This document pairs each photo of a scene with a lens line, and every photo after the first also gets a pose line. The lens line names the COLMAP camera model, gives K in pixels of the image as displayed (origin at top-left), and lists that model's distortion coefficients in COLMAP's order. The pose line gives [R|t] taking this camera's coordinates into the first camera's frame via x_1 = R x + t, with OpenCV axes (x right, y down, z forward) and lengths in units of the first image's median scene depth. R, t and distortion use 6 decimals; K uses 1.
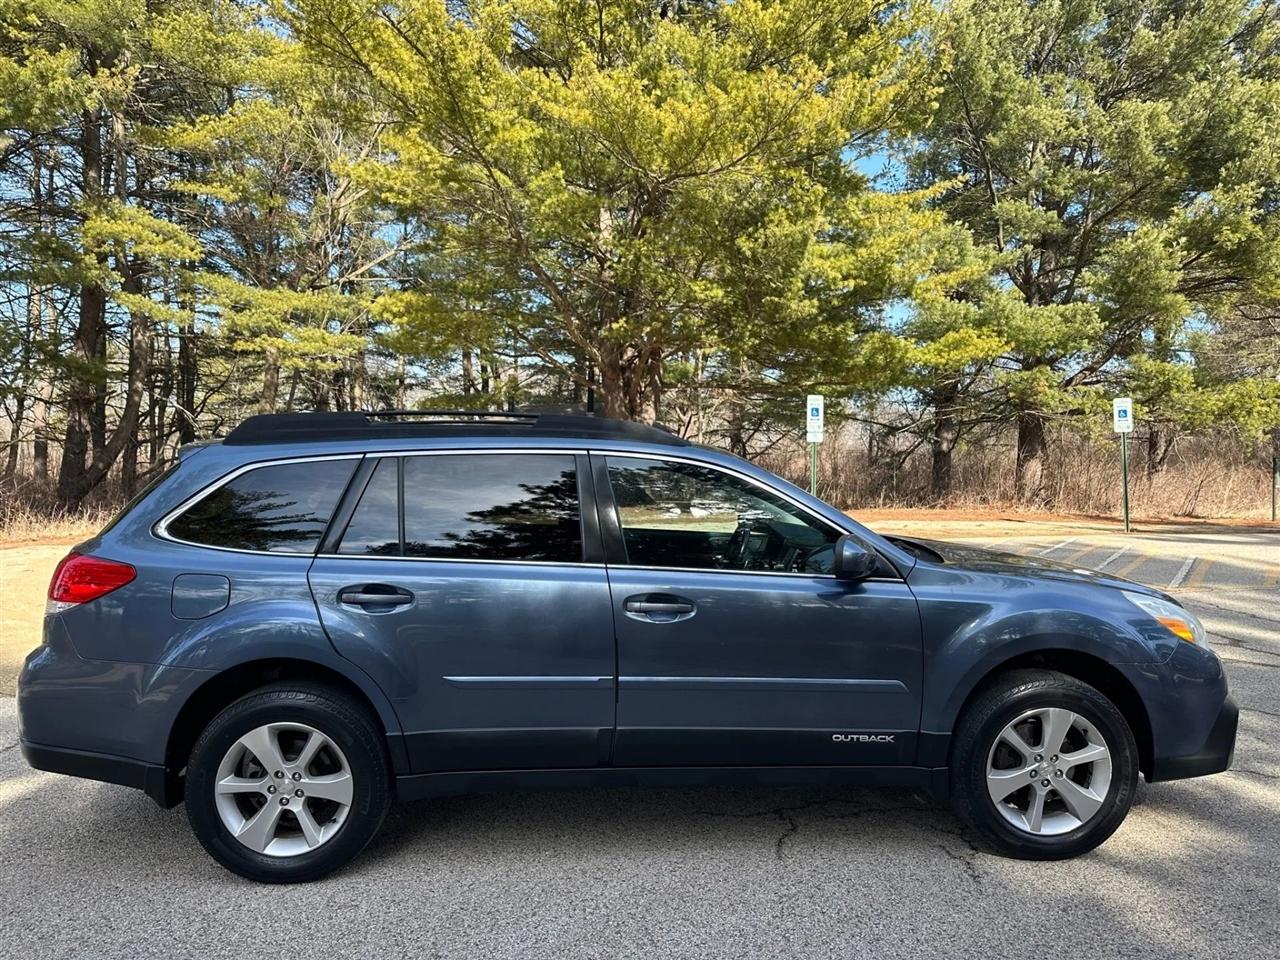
lens RADIAL K [[879.8, 0, 640.0], [0, 879.8, 480.0], [0, 0, 1]] dist [0.057317, -0.069713]
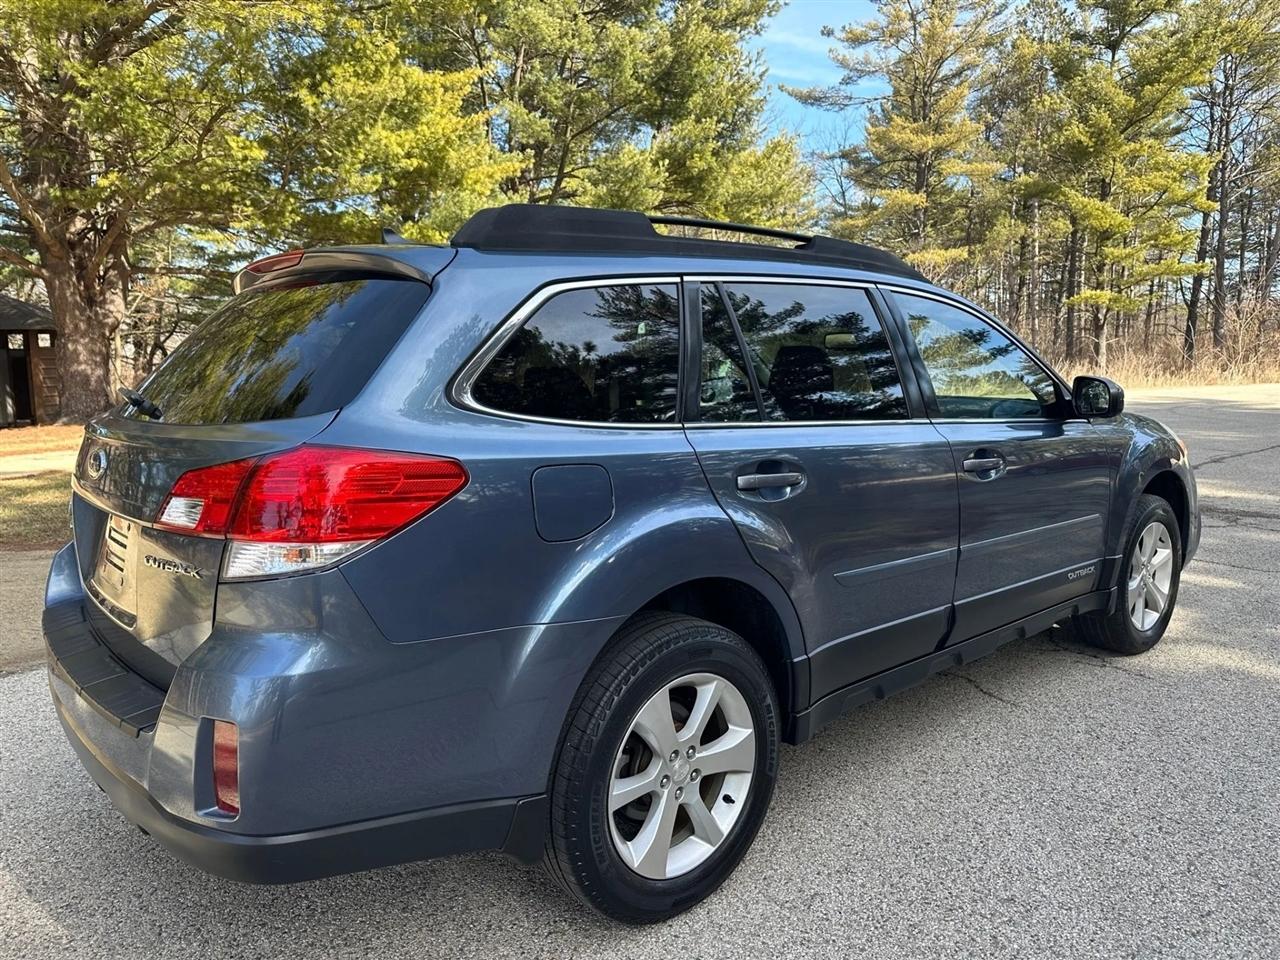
lens RADIAL K [[889.5, 0, 640.0], [0, 889.5, 480.0], [0, 0, 1]] dist [0.047590, -0.072310]
pose [[0.786935, -0.092302, 0.610093, -0.185277], [0.032489, 0.993575, 0.108413, 0.011967], [-0.616180, -0.065493, 0.784878, 0.115033]]
